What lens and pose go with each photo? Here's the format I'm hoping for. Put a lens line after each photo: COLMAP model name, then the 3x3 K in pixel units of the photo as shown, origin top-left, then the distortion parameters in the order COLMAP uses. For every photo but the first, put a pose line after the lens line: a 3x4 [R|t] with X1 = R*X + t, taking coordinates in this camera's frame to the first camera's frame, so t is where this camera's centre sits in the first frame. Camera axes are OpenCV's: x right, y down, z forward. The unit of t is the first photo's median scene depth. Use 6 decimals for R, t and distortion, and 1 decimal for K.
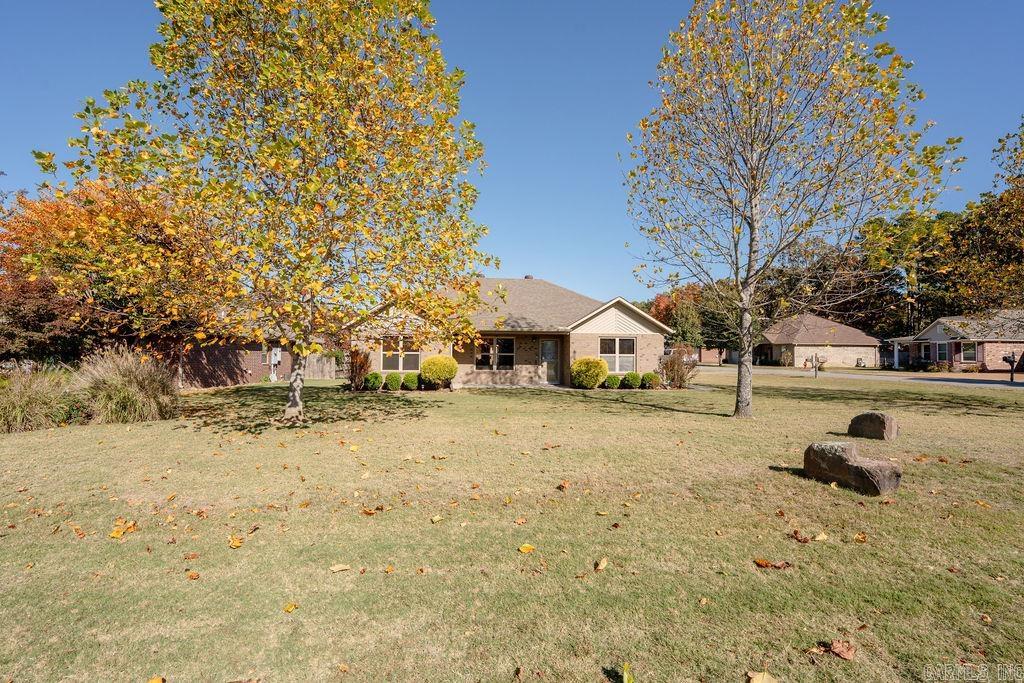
lens RADIAL K [[464.0, 0, 512.0], [0, 464.0, 341.5], [0, 0, 1]] dist [-0.048461, 0.020615]
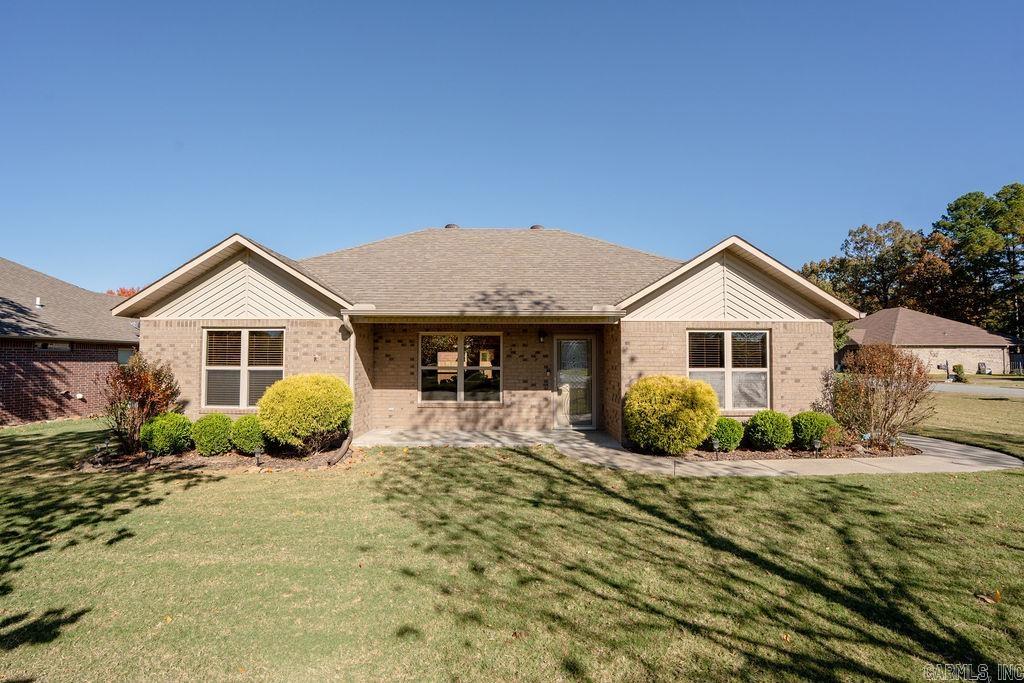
lens RADIAL K [[464.0, 0, 512.0], [0, 464.0, 341.5], [0, 0, 1]] dist [-0.048461, 0.020615]
pose [[0.997650, -0.007310, -0.068126, 0.051844], [0.006777, 0.999945, -0.008050, 0.004232], [0.068182, 0.007569, 0.997644, 0.548305]]
